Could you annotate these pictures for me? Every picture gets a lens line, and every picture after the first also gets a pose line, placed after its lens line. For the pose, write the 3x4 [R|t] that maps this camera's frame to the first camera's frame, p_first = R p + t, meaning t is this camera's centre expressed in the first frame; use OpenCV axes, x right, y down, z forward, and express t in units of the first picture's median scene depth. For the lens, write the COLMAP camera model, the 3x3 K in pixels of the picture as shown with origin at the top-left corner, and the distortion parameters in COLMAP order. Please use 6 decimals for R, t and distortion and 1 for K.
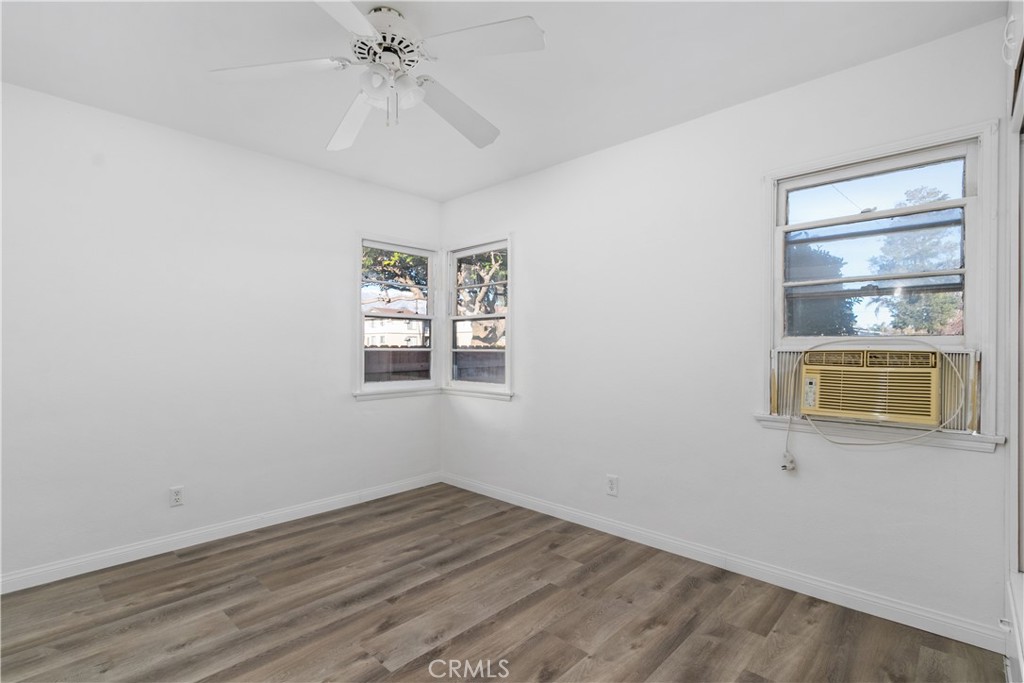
lens RADIAL K [[475.8, 0, 508.3], [0, 475.8, 345.3], [0, 0, 1]] dist [0.004986, -0.003526]
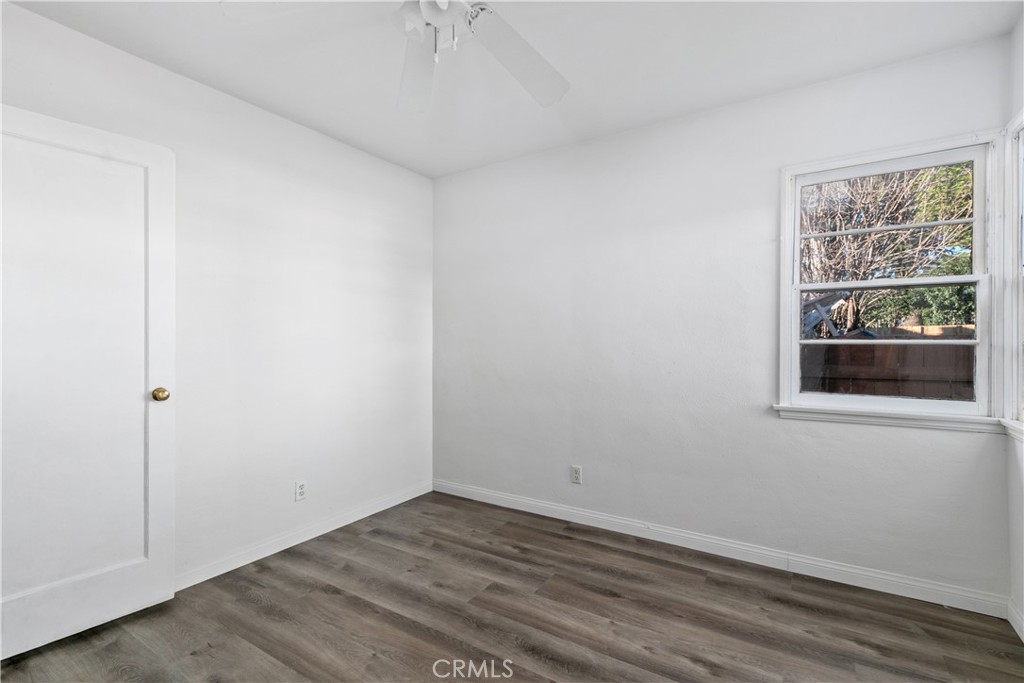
lens RADIAL K [[475.8, 0, 512.2], [0, 475.8, 343.0], [0, 0, 1]] dist [0.004986, -0.003526]
pose [[0.187035, -0.002364, -0.982350, 0.391858], [0.003262, 0.999993, -0.001786, 0.014804], [0.982348, -0.002870, 0.187042, 0.702571]]
